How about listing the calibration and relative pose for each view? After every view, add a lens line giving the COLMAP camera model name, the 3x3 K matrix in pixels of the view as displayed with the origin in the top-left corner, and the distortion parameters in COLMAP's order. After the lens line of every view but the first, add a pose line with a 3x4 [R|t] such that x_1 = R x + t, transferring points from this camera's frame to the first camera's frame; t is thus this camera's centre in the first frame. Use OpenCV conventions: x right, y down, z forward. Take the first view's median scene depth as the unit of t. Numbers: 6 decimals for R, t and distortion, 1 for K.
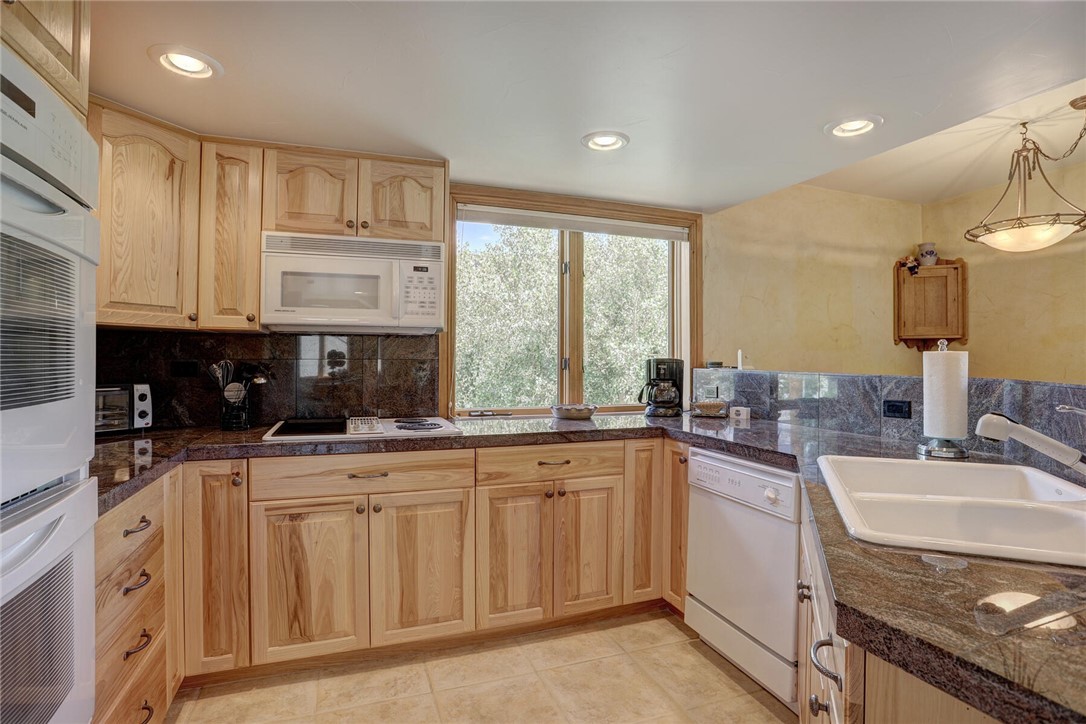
lens RADIAL K [[532.6, 0, 547.2], [0, 532.6, 360.6], [0, 0, 1]] dist [-0.059546, 0.014220]
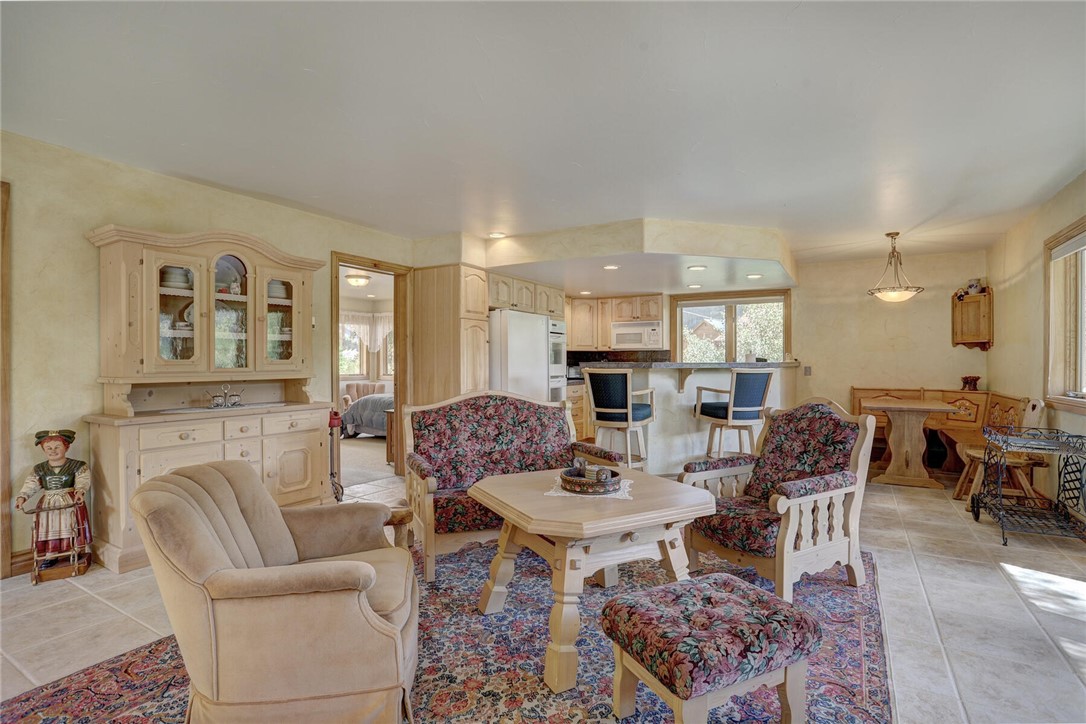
lens RADIAL K [[532.6, 0, 541.2], [0, 532.6, 357.2], [0, 0, 1]] dist [-0.059546, 0.014220]
pose [[0.629004, -0.010417, -0.777332, 1.863598], [0.002025, 0.999929, -0.011761, 0.026386], [0.777399, 0.005823, 0.628980, -1.560202]]
